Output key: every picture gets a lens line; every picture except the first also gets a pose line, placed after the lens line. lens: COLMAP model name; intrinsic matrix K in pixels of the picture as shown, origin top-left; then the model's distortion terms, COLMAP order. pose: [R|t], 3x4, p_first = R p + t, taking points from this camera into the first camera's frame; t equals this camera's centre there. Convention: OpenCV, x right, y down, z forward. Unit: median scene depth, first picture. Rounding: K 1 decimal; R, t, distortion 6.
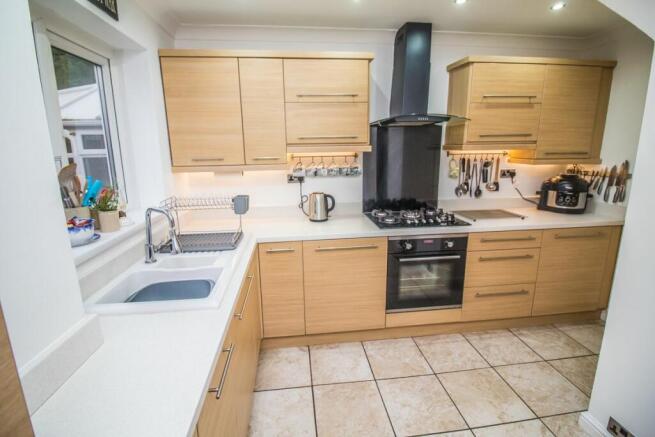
lens RADIAL K [[304.4, 0, 328.9], [0, 304.4, 207.9], [0, 0, 1]] dist [-0.002020, -0.000886]
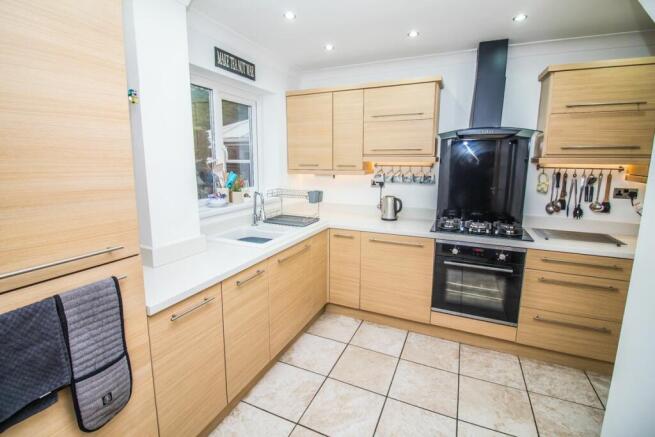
lens RADIAL K [[304.4, 0, 328.9], [0, 304.4, 207.9], [0, 0, 1]] dist [-0.002020, -0.000886]
pose [[0.858749, 0.099169, -0.502707, 0.365547], [-0.117301, 0.993086, -0.004474, 0.029543], [0.498788, 0.062811, 0.864445, -0.137036]]
